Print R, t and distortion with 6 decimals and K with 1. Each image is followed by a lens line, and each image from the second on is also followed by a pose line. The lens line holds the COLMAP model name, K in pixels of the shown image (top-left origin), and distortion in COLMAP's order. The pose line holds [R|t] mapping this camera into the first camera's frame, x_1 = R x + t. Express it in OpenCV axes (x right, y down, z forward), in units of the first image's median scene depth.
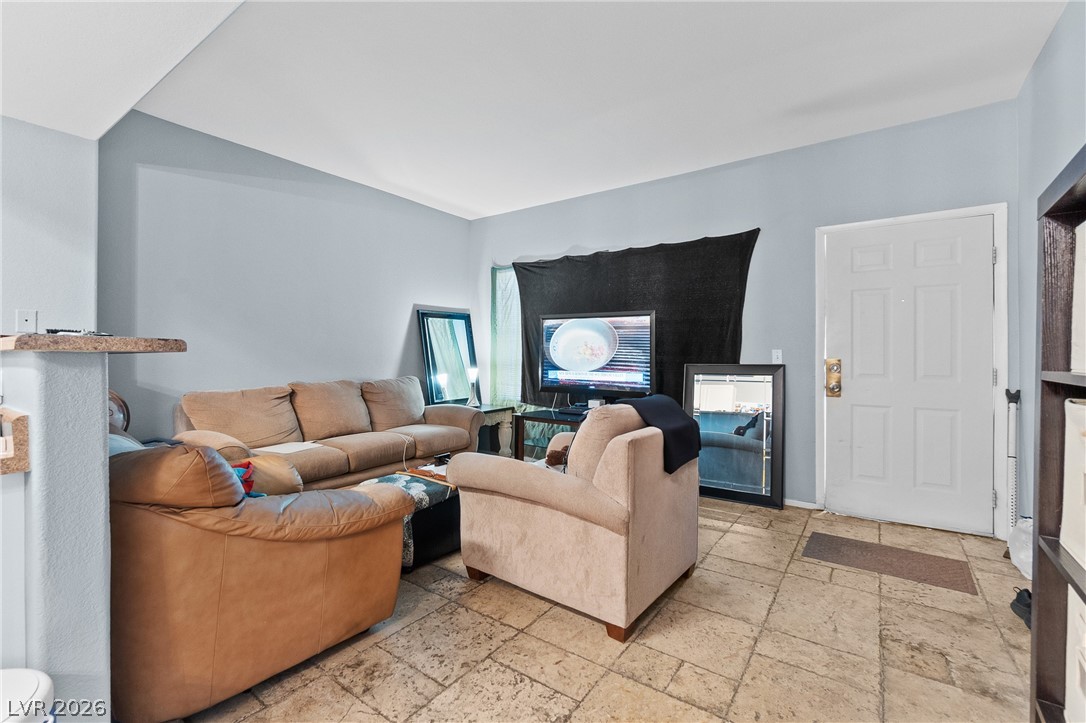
lens RADIAL K [[467.4, 0, 548.0], [0, 467.4, 350.7], [0, 0, 1]] dist [-0.009909, 0.002162]
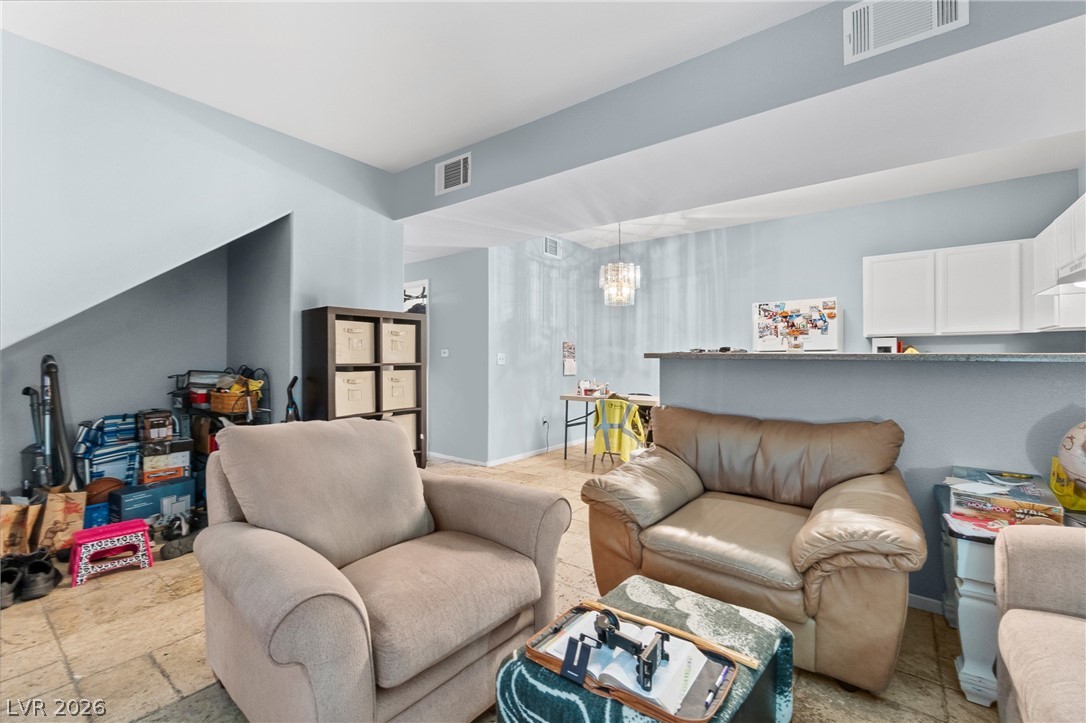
lens RADIAL K [[467.4, 0, 545.6], [0, 467.4, 359.2], [0, 0, 1]] dist [-0.009909, 0.002162]
pose [[-0.999545, -0.000343, 0.030159, -0.108050], [-0.000715, 0.999924, -0.012311, 0.011381], [-0.030152, -0.012327, -0.999469, 0.943504]]
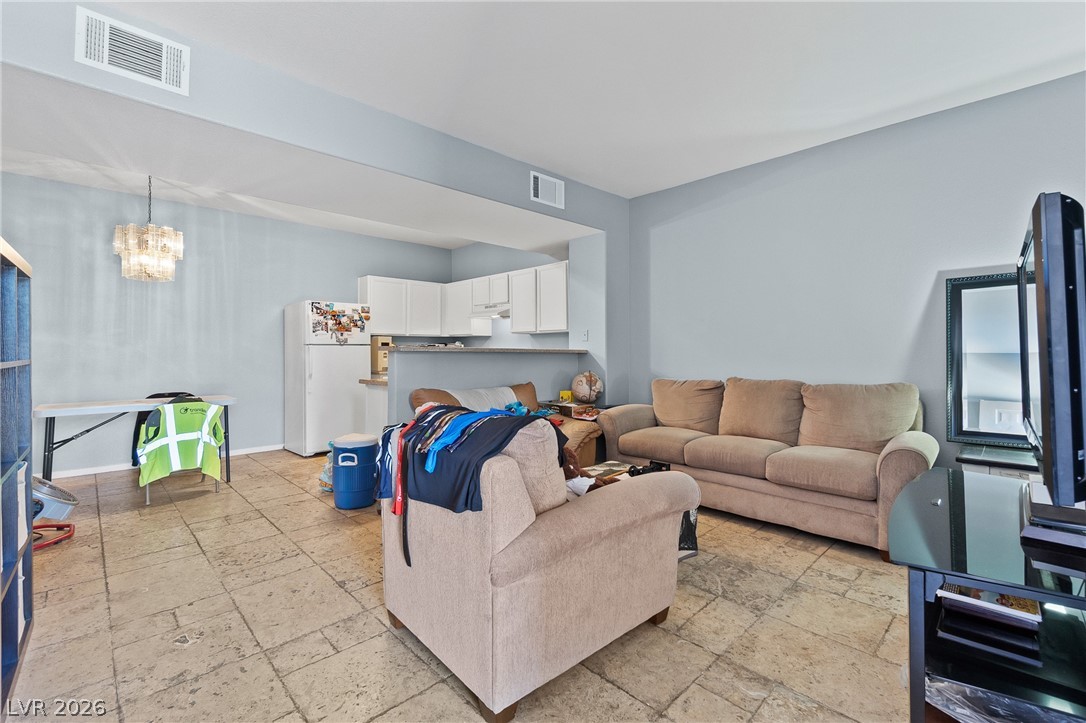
lens RADIAL K [[467.4, 0, 549.0], [0, 467.4, 353.3], [0, 0, 1]] dist [-0.009909, 0.002162]
pose [[-0.176607, 0.004177, -0.984273, 0.489638], [0.009640, 0.999950, 0.002513, 0.005475], [0.984234, -0.009045, -0.176638, 0.664158]]
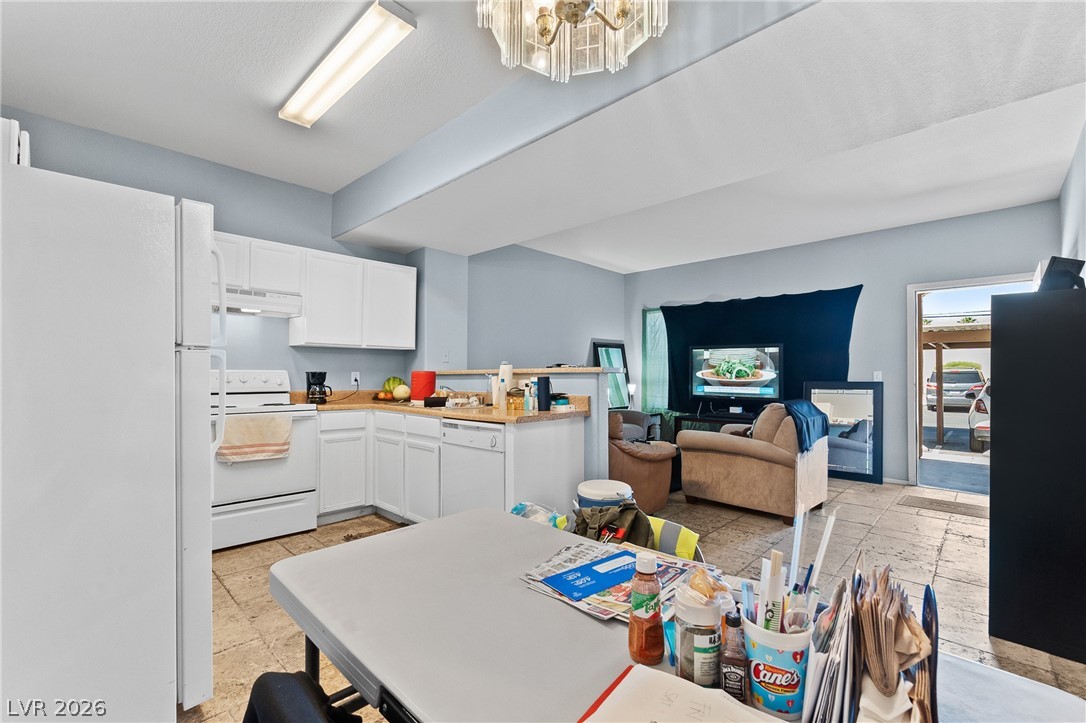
lens RADIAL K [[467.4, 0, 544.1], [0, 467.4, 365.9], [0, 0, 1]] dist [-0.009909, 0.002162]
pose [[0.988367, 0.000785, -0.152084, -0.242034], [-0.002402, 0.999943, -0.010451, -0.001803], [0.152067, 0.010694, 0.988312, -0.453686]]
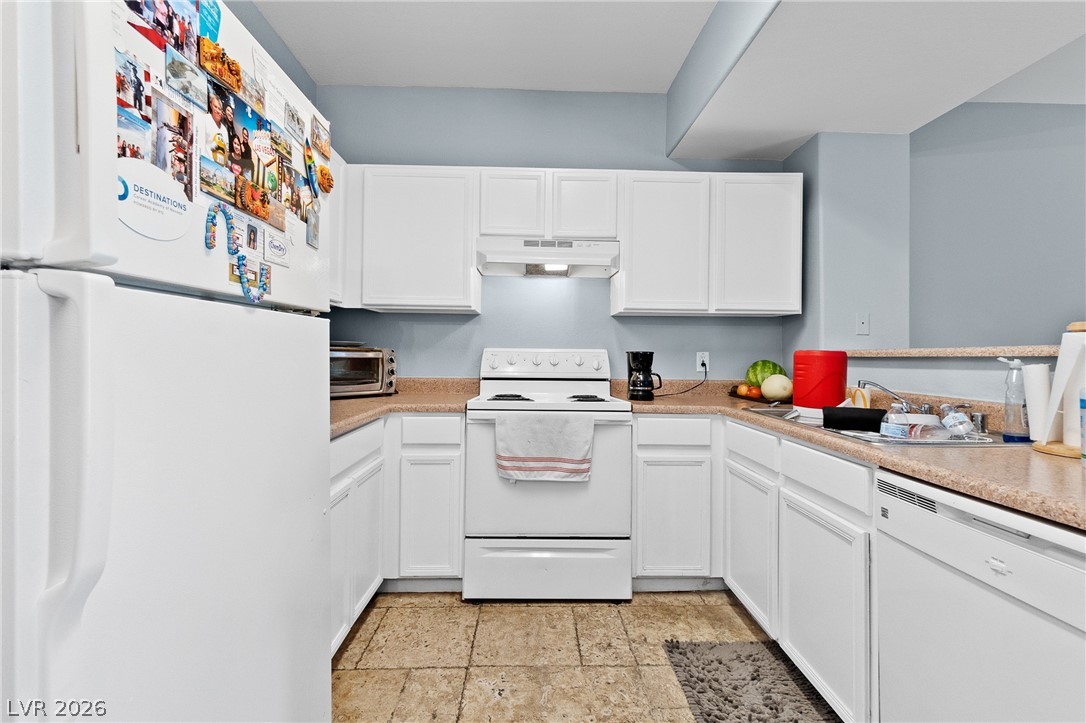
lens RADIAL K [[467.4, 0, 544.3], [0, 467.4, 347.1], [0, 0, 1]] dist [-0.009909, 0.002162]
pose [[0.599923, -0.003708, -0.800049, -0.397591], [-0.003415, 0.999968, -0.007196, 0.000209], [0.800050, 0.007050, 0.599891, -0.106603]]
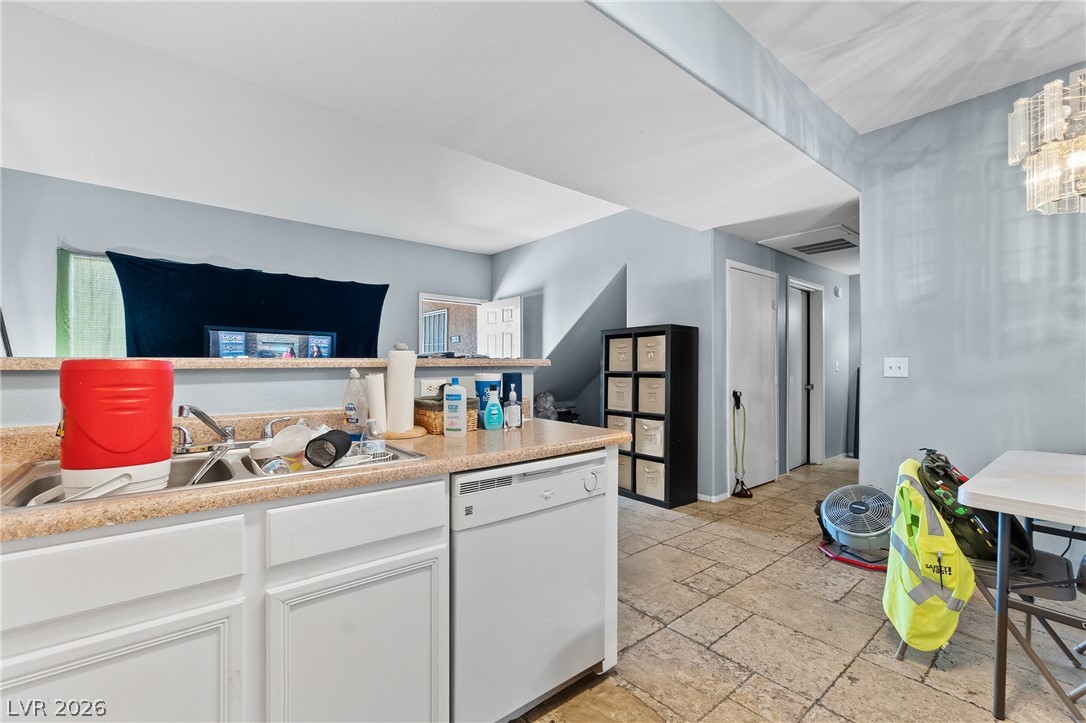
lens RADIAL K [[467.4, 0, 541.1], [0, 467.4, 369.3], [0, 0, 1]] dist [-0.009909, 0.002162]
pose [[0.263404, -0.002925, 0.964681, -0.770831], [-0.009681, 0.999937, 0.005675, 0.001201], [-0.964637, -0.010834, 0.263359, 0.091549]]
